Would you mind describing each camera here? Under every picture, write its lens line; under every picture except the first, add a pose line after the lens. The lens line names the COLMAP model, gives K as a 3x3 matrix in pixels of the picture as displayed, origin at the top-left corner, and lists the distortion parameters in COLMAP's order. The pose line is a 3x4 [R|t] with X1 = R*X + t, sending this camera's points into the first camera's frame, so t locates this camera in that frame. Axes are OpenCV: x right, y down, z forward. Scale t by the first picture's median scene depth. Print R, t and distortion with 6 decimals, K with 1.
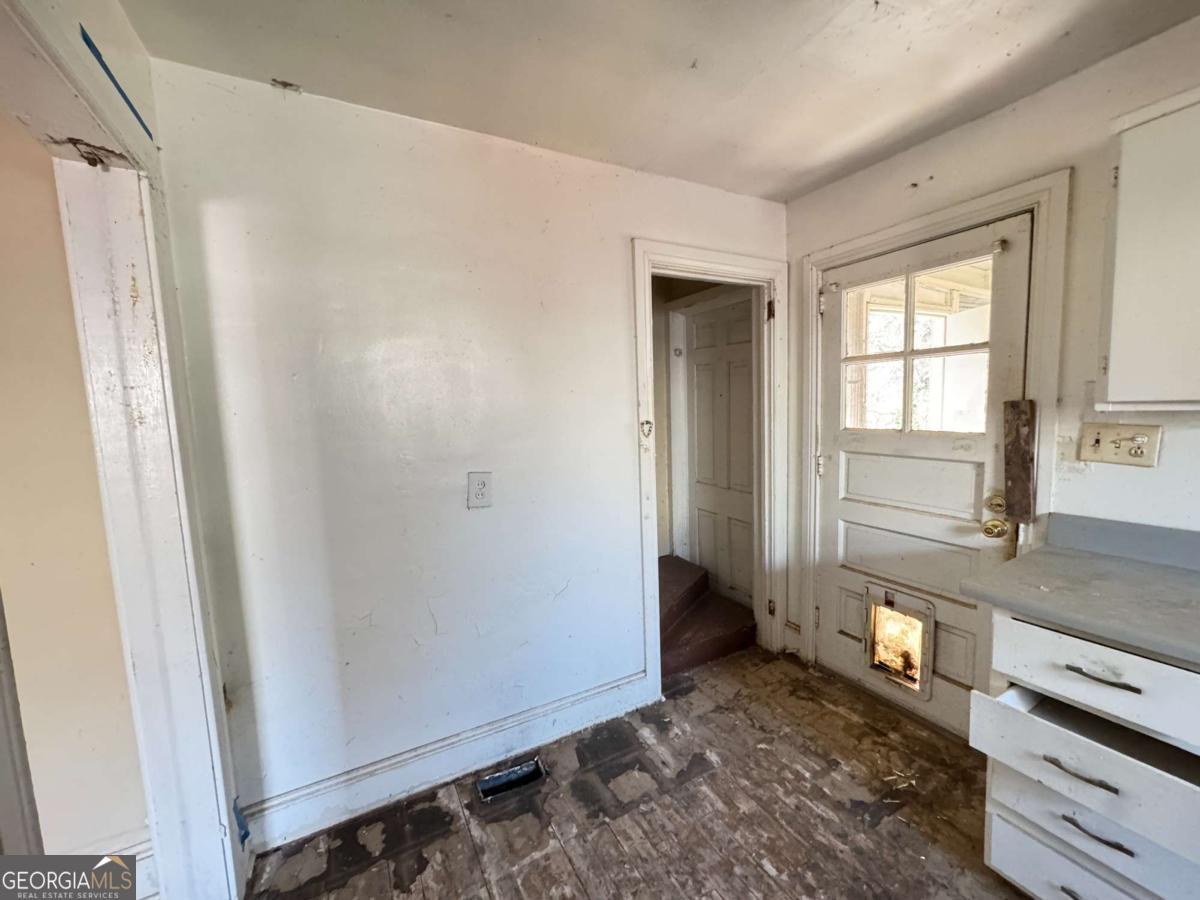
lens RADIAL K [[478.1, 0, 601.2], [0, 478.1, 450.6], [0, 0, 1]] dist [-0.003066, 0.000215]
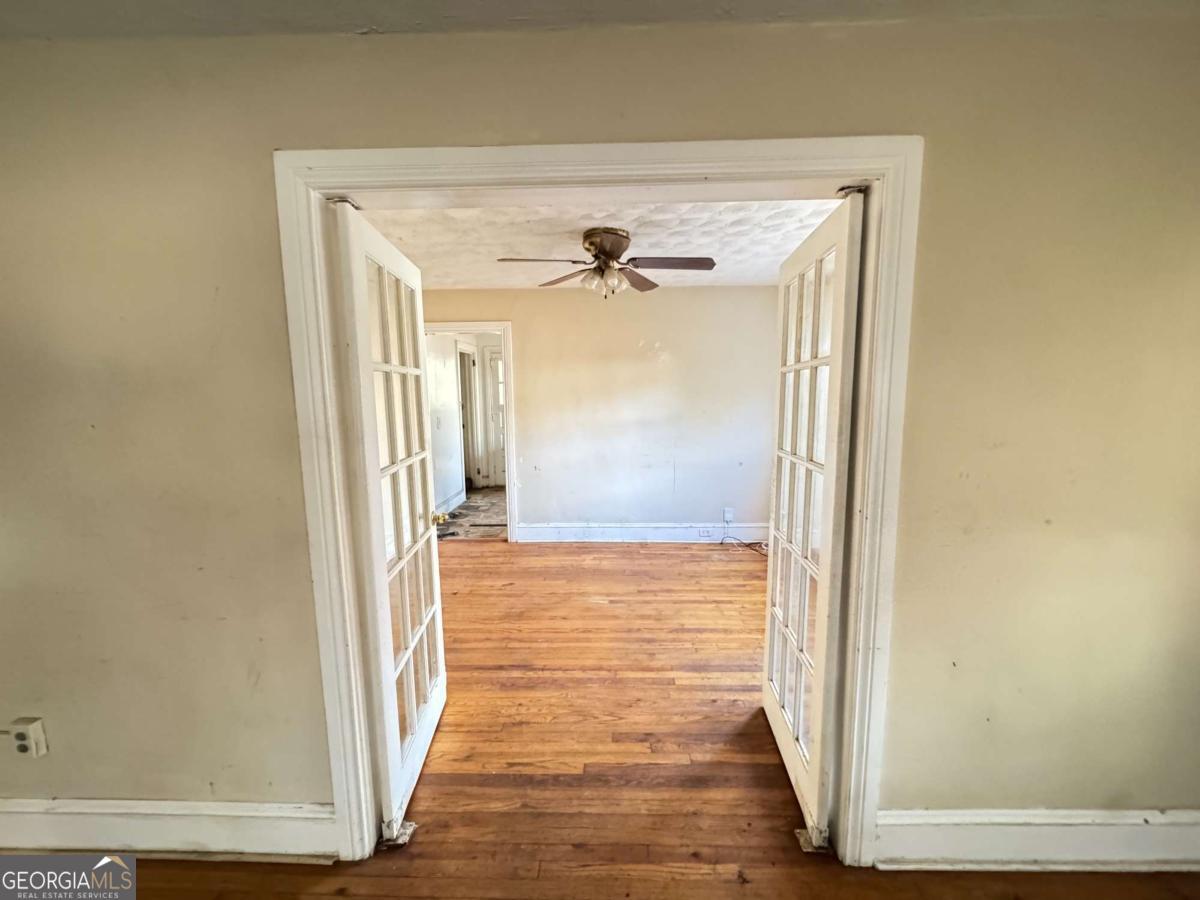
lens RADIAL K [[478.1, 0, 601.2], [0, 478.1, 450.6], [0, 0, 1]] dist [-0.003066, 0.000215]
pose [[0.496597, -0.082964, 0.864007, -1.878283], [0.078444, 0.995638, 0.050517, 0.146589], [-0.864429, 0.042690, 0.500939, -1.114603]]
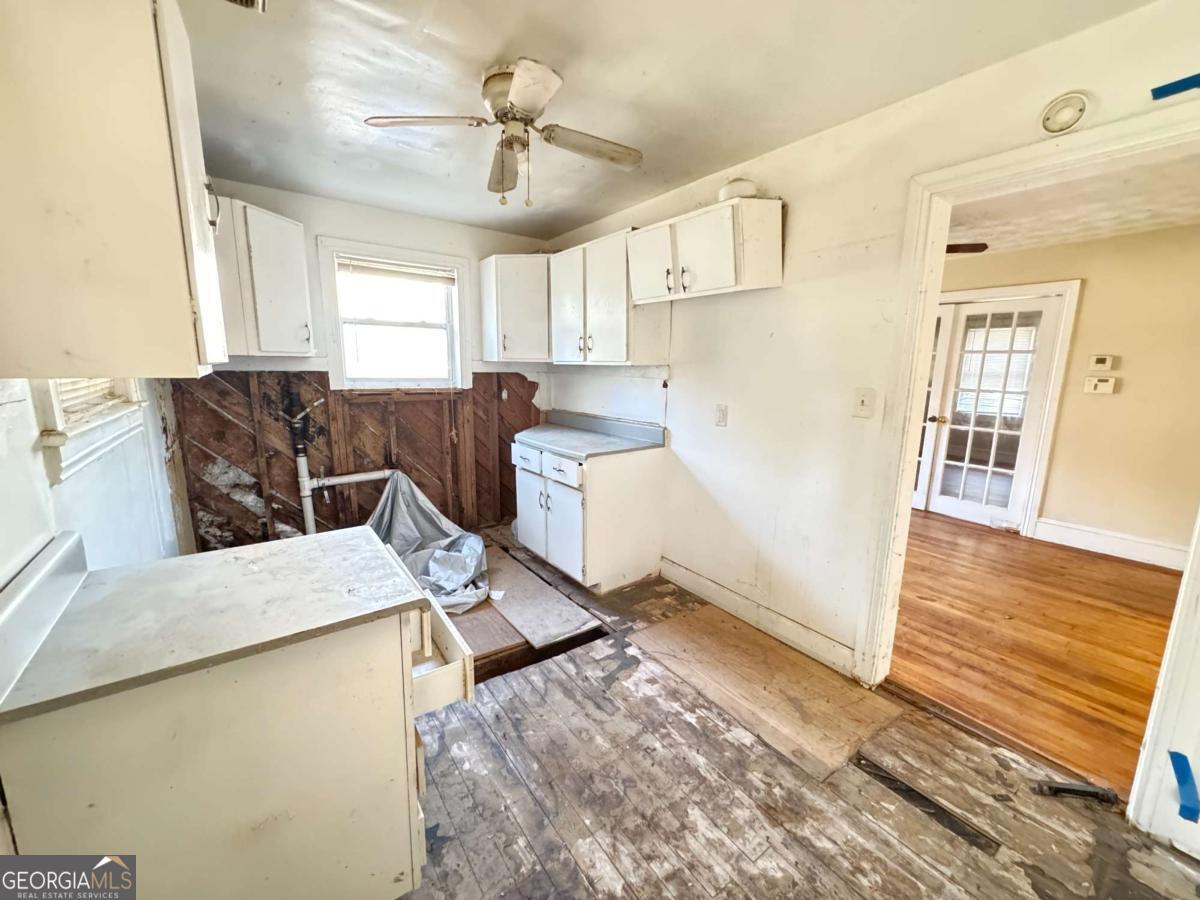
lens RADIAL K [[478.1, 0, 601.2], [0, 478.1, 450.6], [0, 0, 1]] dist [-0.003066, 0.000215]
pose [[-0.991379, 0.039864, -0.124816, 0.320733], [0.003900, 0.961150, 0.275998, -0.092963], [0.130969, 0.273131, -0.953020, 0.973313]]
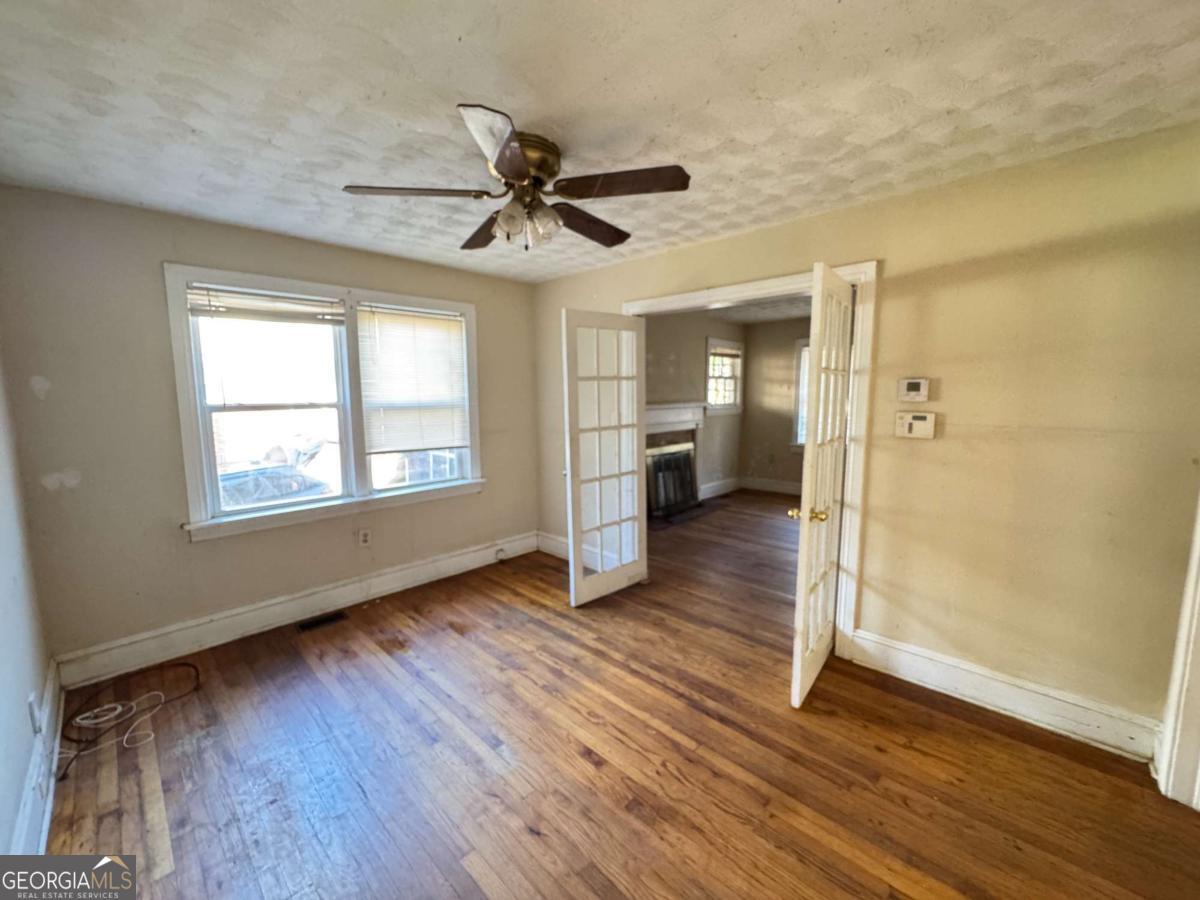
lens RADIAL K [[484.6, 0, 600.0], [0, 484.6, 450.0], [0, 0, 1]] dist [-0.002810, -0.000312]
pose [[-0.954205, 0.073767, -0.289916, -0.604029], [0.007743, 0.974886, 0.222569, -0.036840], [0.299053, 0.210131, -0.930813, 0.374377]]
